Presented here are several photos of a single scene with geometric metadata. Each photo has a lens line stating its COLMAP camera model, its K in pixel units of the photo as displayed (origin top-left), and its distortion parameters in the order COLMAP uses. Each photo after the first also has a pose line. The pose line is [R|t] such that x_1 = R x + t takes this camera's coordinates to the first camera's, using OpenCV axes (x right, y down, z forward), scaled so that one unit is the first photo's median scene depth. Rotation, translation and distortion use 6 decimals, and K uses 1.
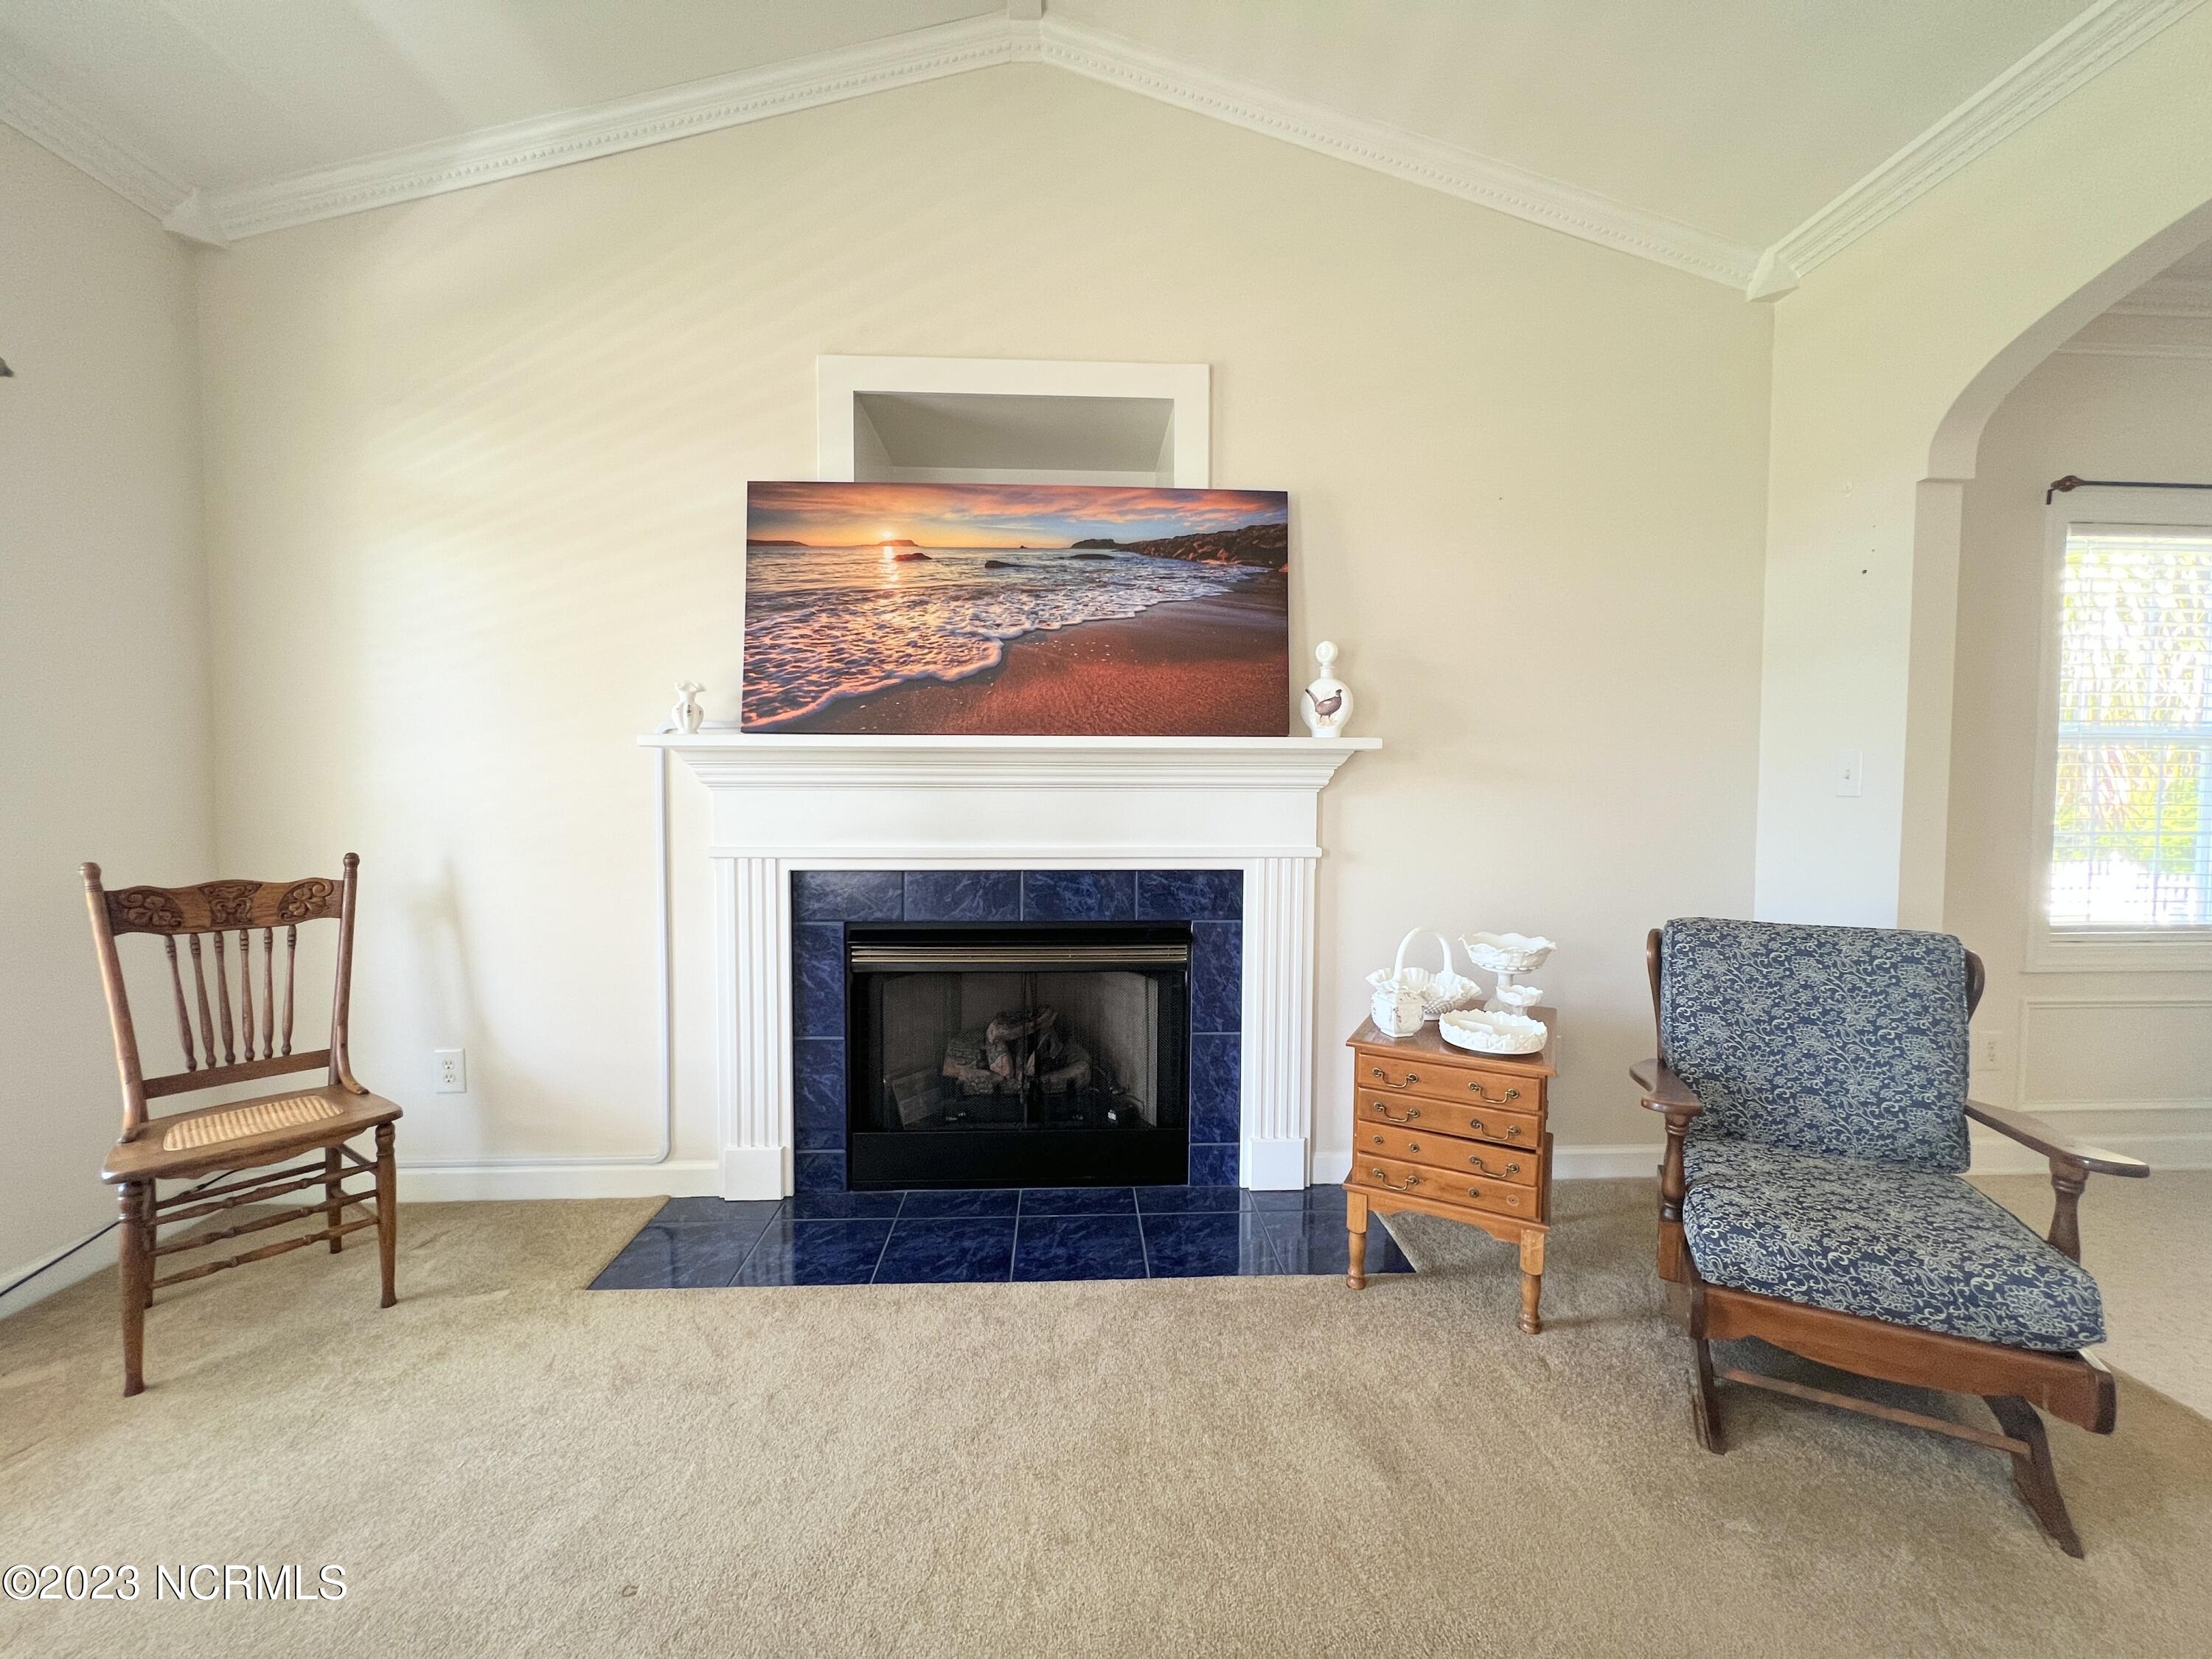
lens RADIAL K [[882.7, 0, 1106.0], [0, 882.7, 829.5], [0, 0, 1]] dist [-0.000633, 0.000132]
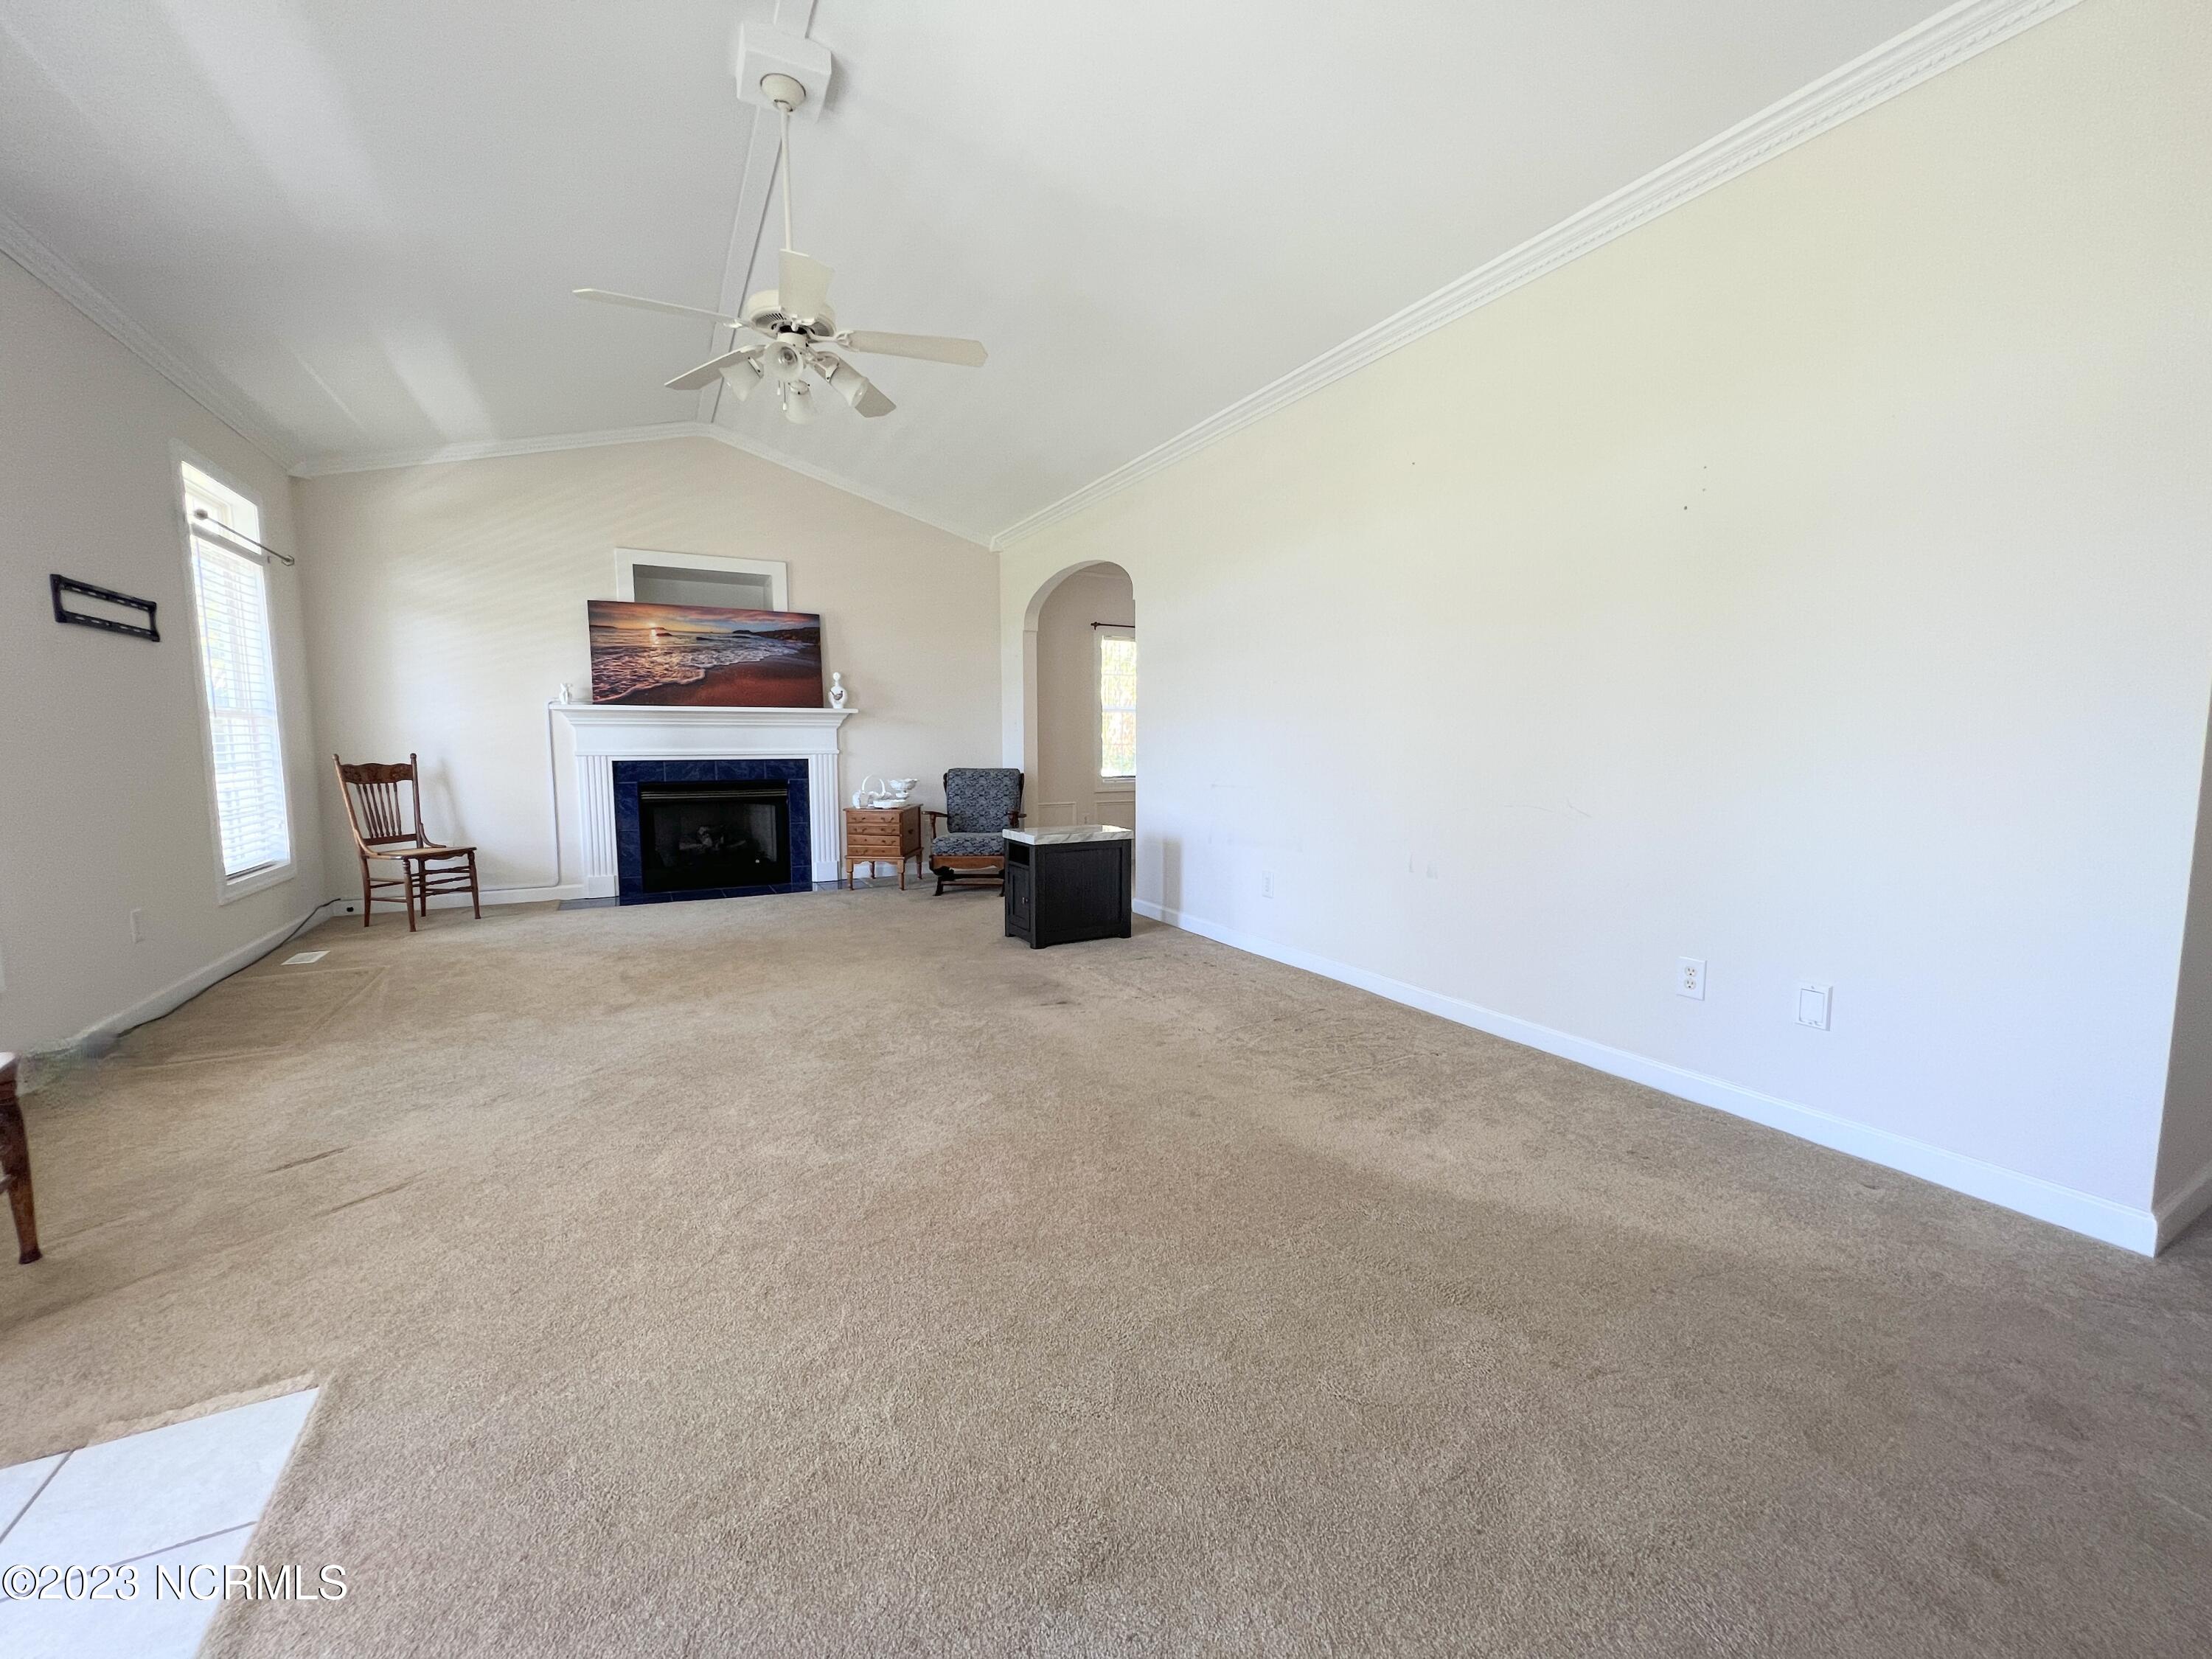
lens RADIAL K [[882.7, 0, 1106.0], [0, 882.7, 829.5], [0, 0, 1]] dist [-0.000633, 0.000132]
pose [[0.903757, -0.046807, 0.425479, -0.177389], [0.024144, 0.997995, 0.058506, 0.129221], [-0.427364, -0.042603, 0.903075, -1.832189]]
